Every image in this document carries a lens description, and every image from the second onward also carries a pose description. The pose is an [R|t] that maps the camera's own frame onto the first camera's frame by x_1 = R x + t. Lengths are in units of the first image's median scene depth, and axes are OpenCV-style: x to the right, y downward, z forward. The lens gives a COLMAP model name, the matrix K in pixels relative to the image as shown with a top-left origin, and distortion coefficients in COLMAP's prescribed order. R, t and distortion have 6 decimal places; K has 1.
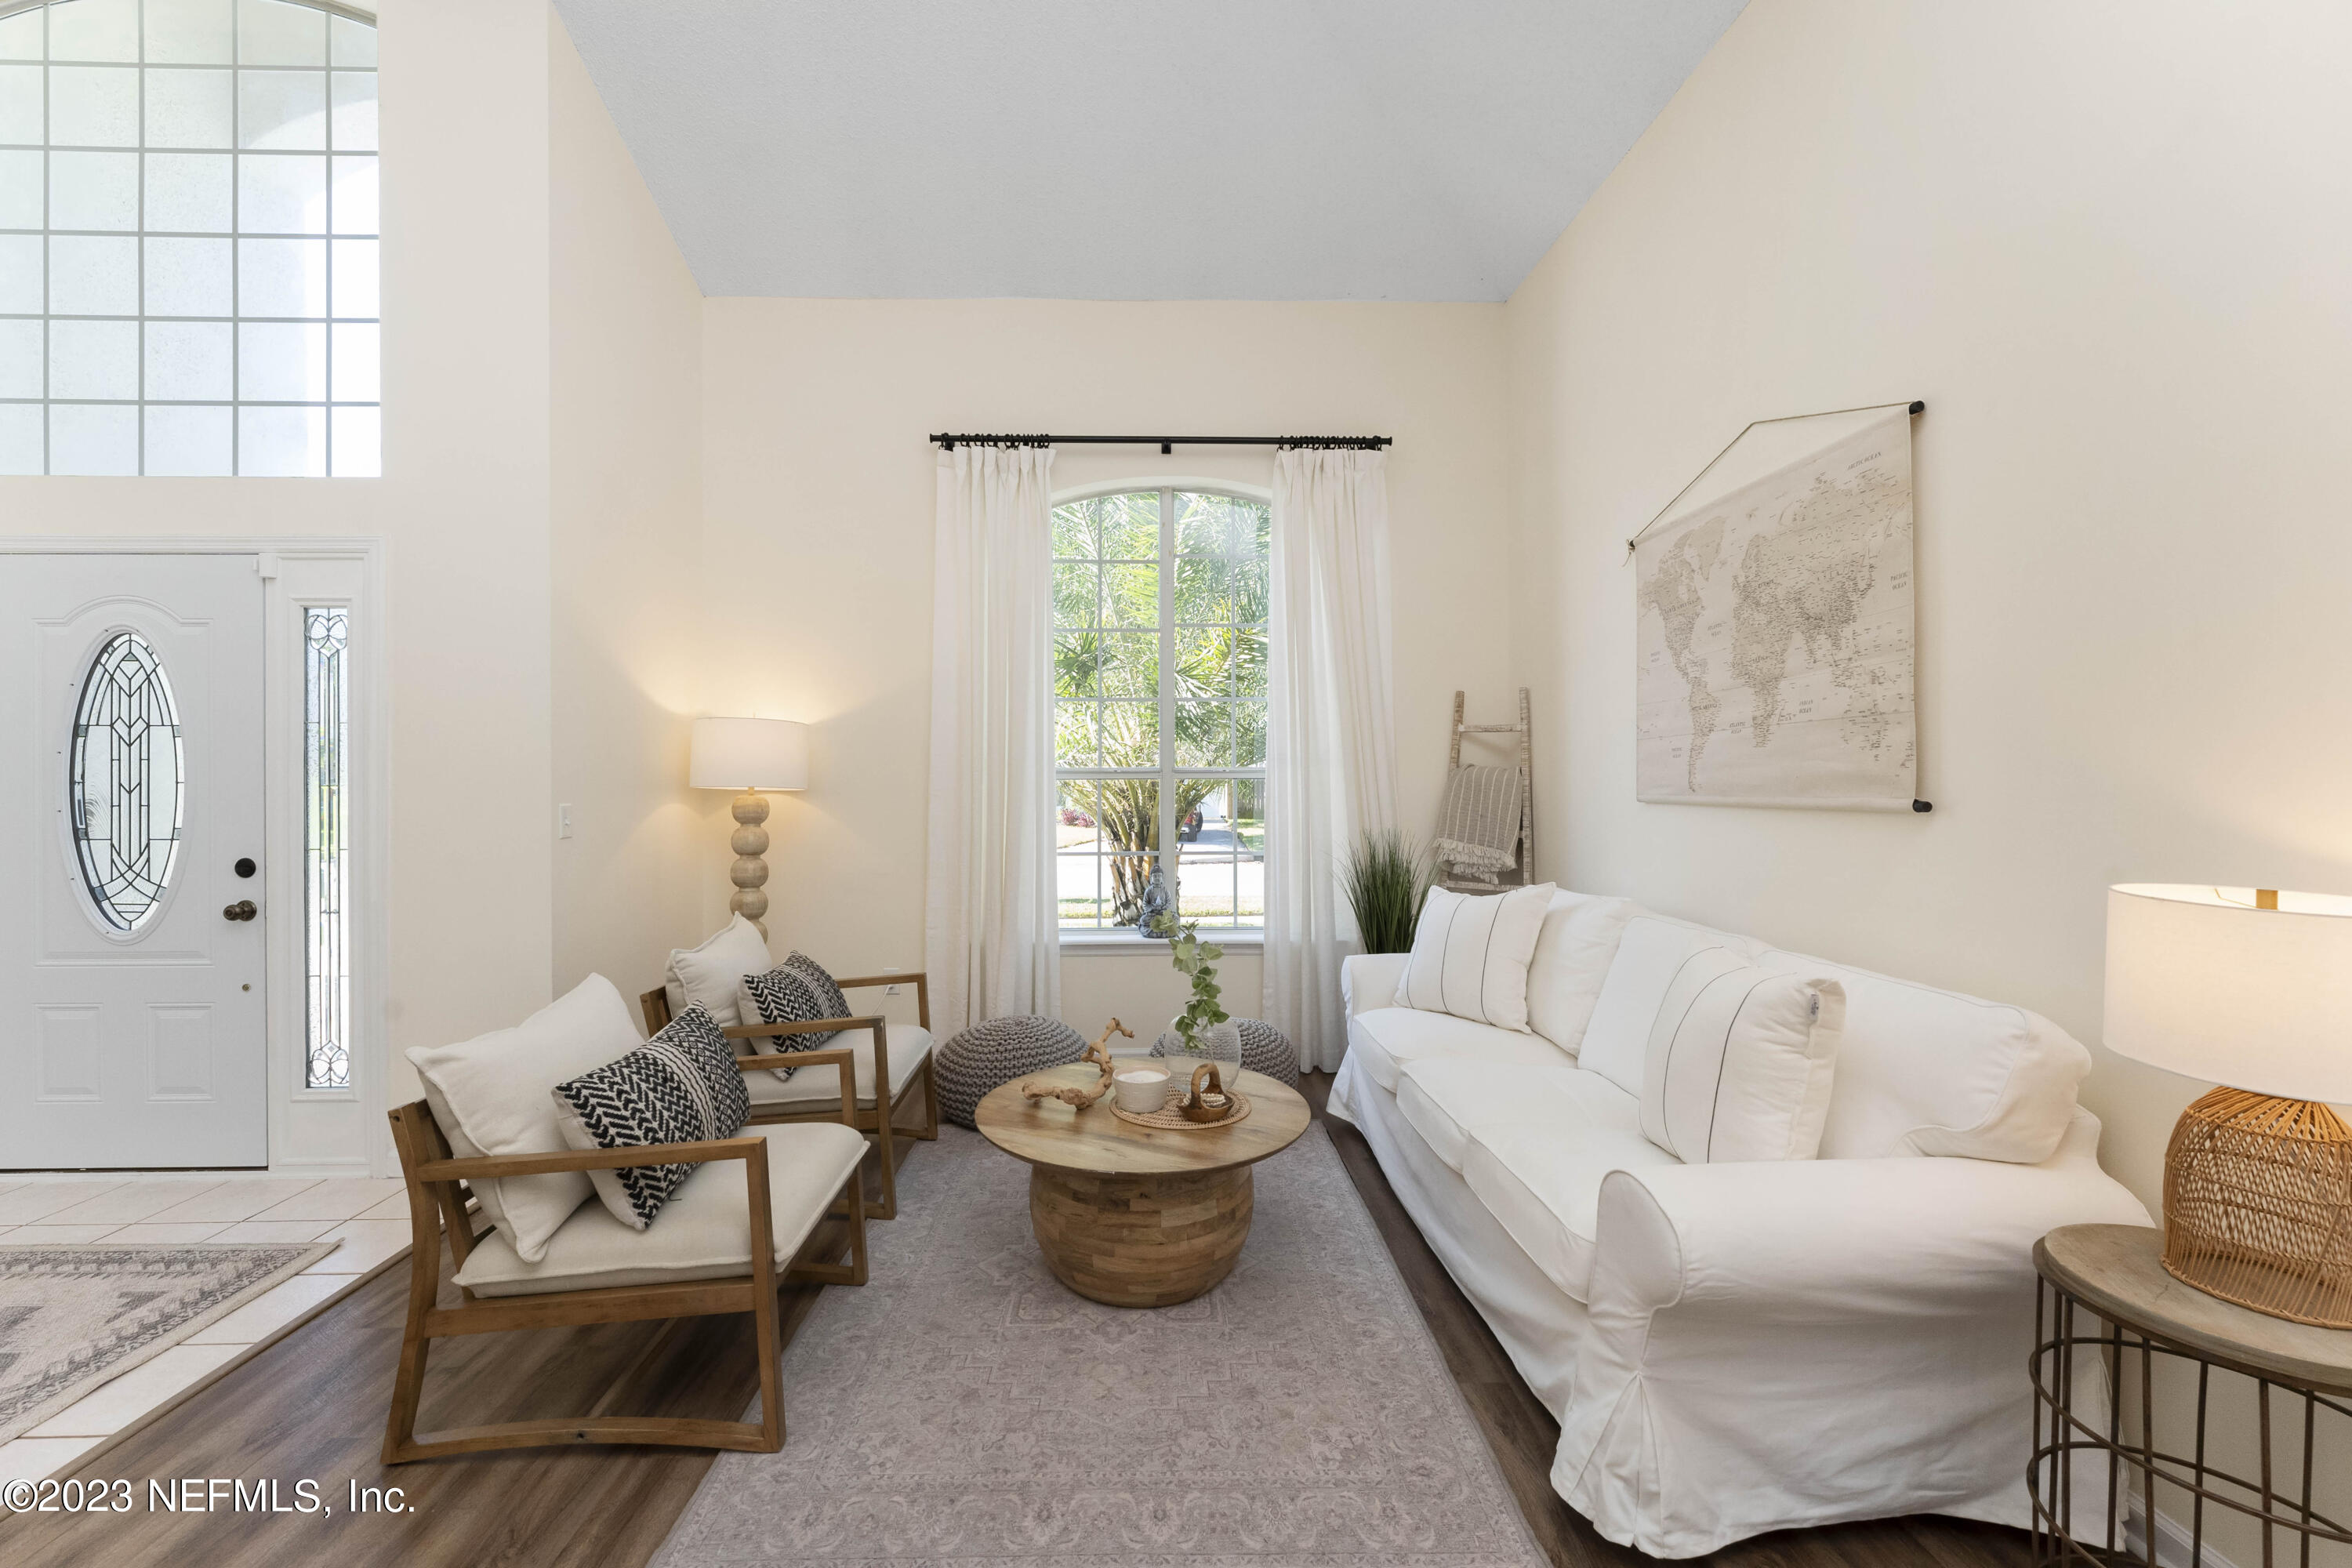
lens RADIAL K [[946.2, 0, 1172.8], [0, 946.2, 777.1], [0, 0, 1]] dist [0.000244, 0.000142]
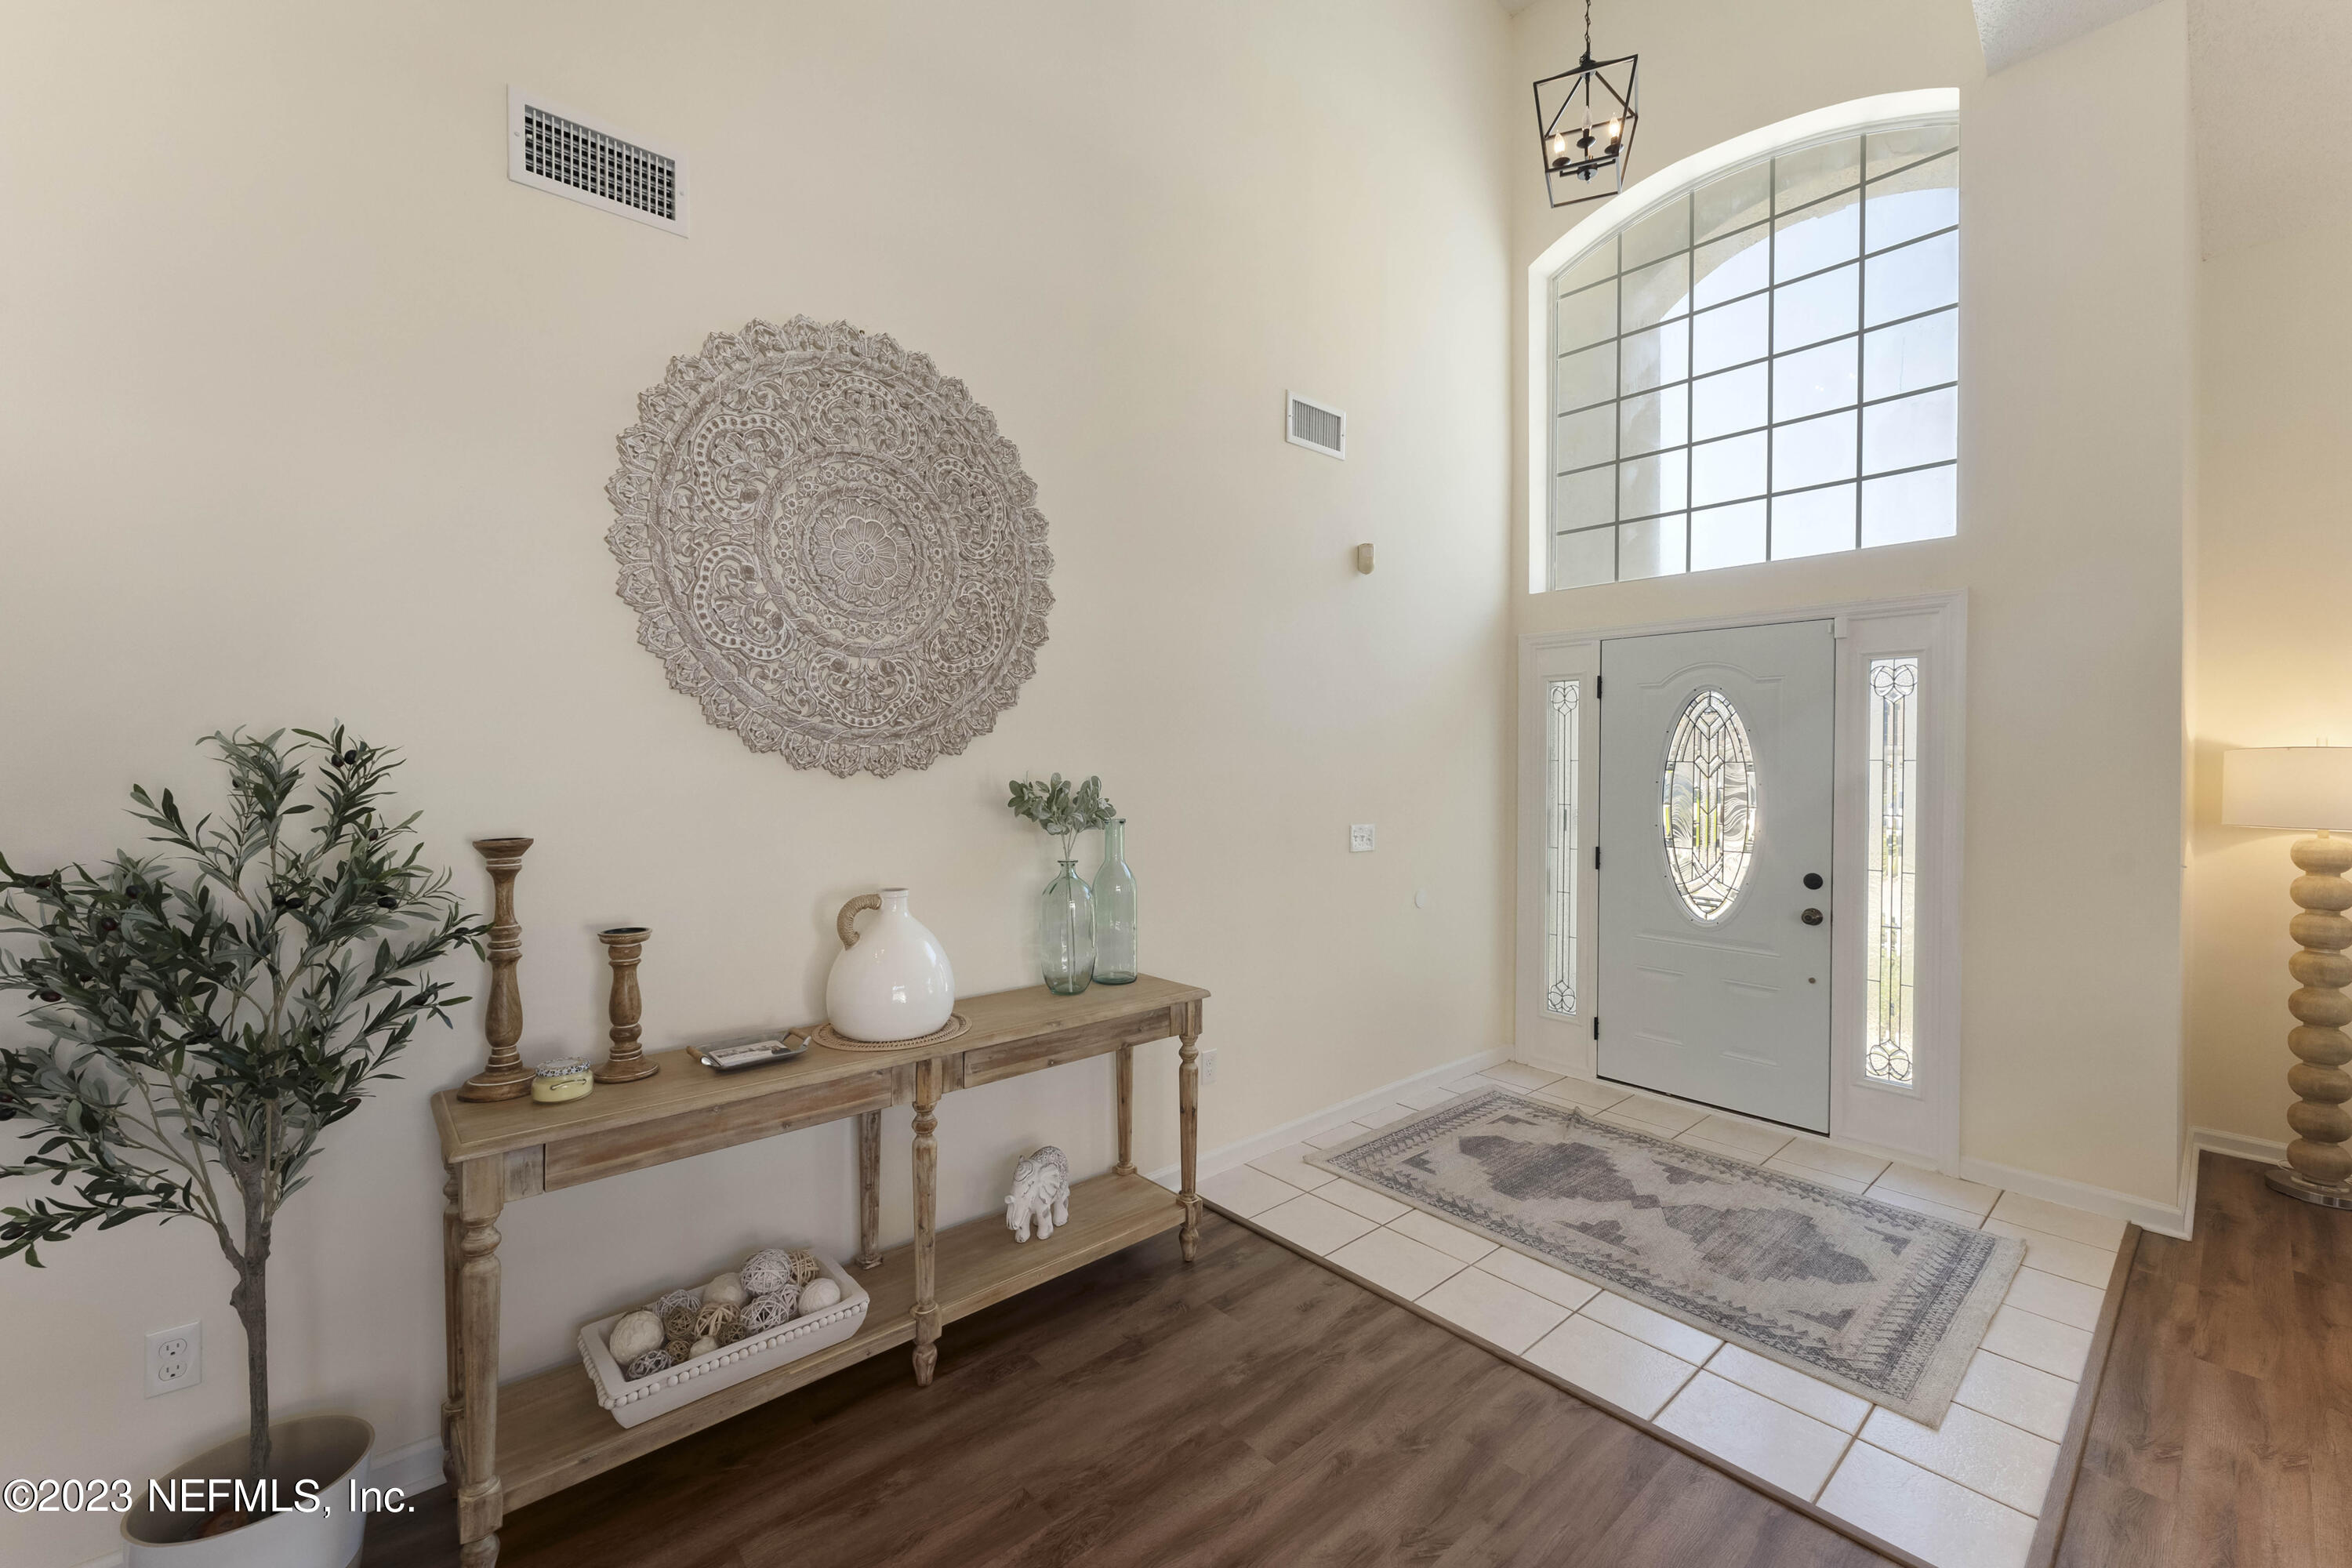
lens RADIAL K [[946.2, 0, 1166.8], [0, 946.2, 771.4], [0, 0, 1]] dist [0.000244, 0.000142]
pose [[0.632691, 0.015021, -0.774258, -0.581472], [-0.009782, 0.999887, 0.011405, -0.050080], [0.774342, 0.000358, 0.632767, -0.403885]]
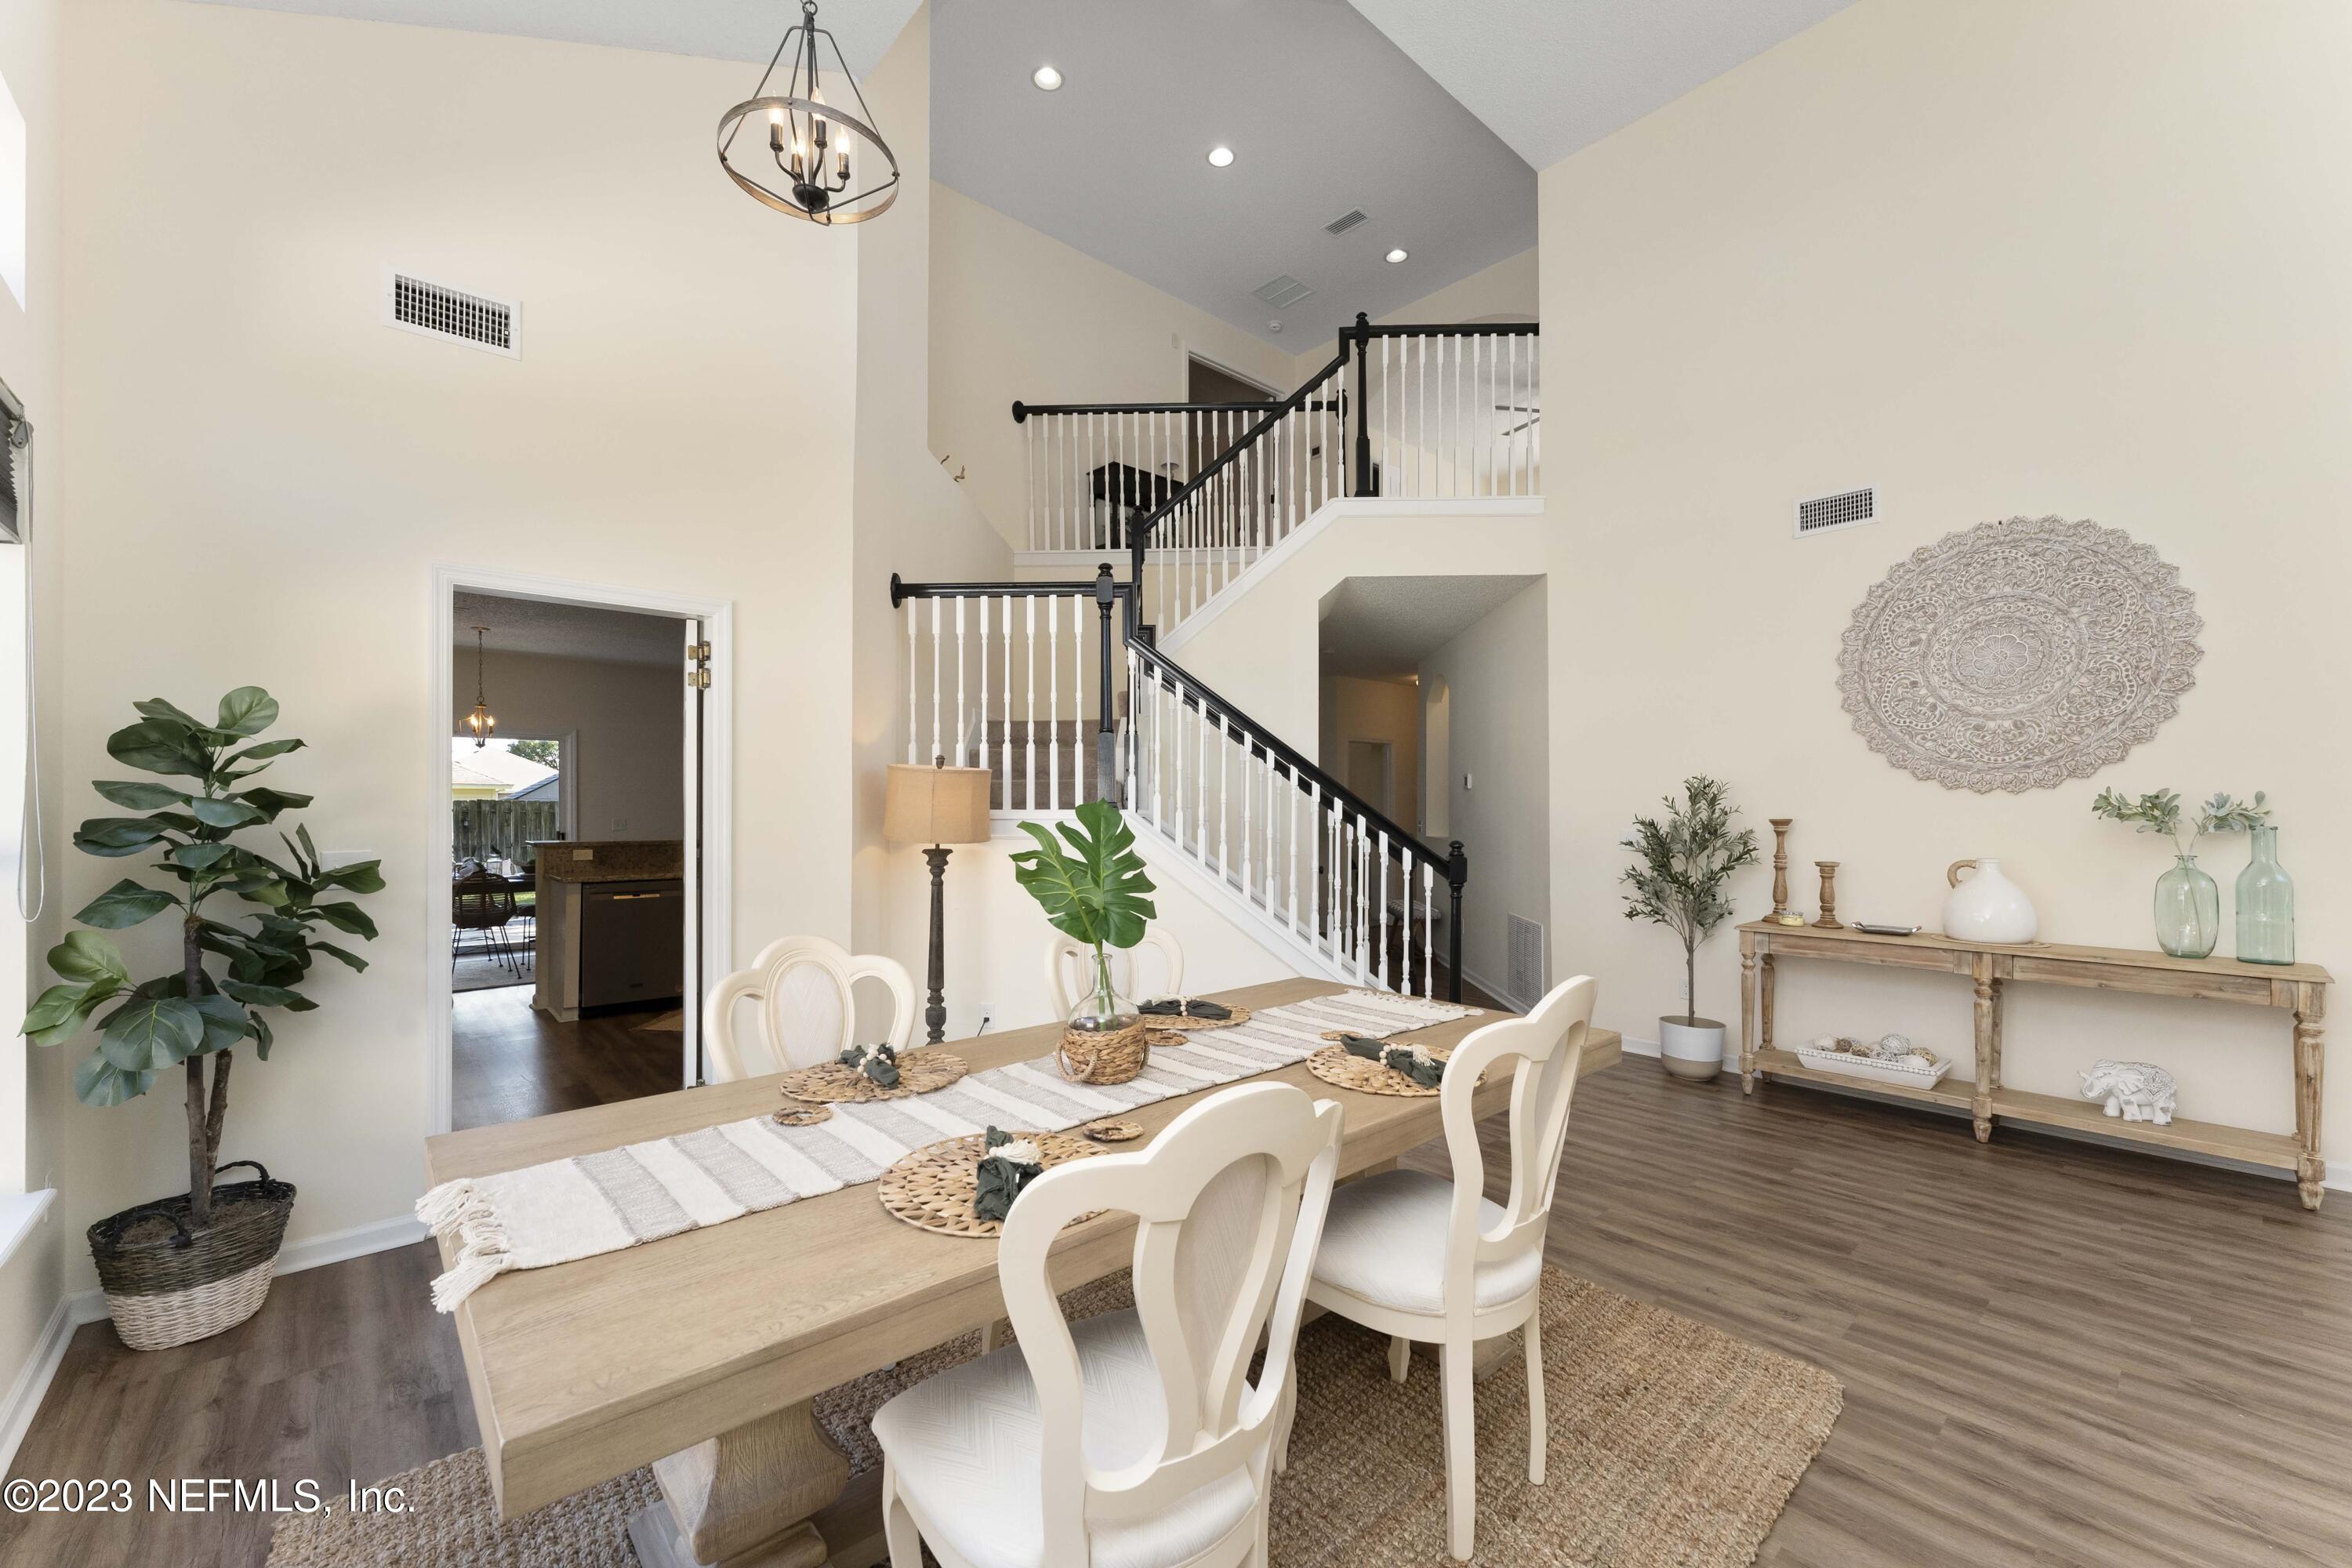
lens RADIAL K [[946.2, 0, 1173.2], [0, 946.2, 803.2], [0, 0, 1]] dist [0.000244, 0.000142]
pose [[-0.766230, -0.002834, -0.642561, 0.379902], [-0.000525, 0.999993, -0.003784, -0.013388], [0.642567, -0.002562, -0.766226, 0.191371]]
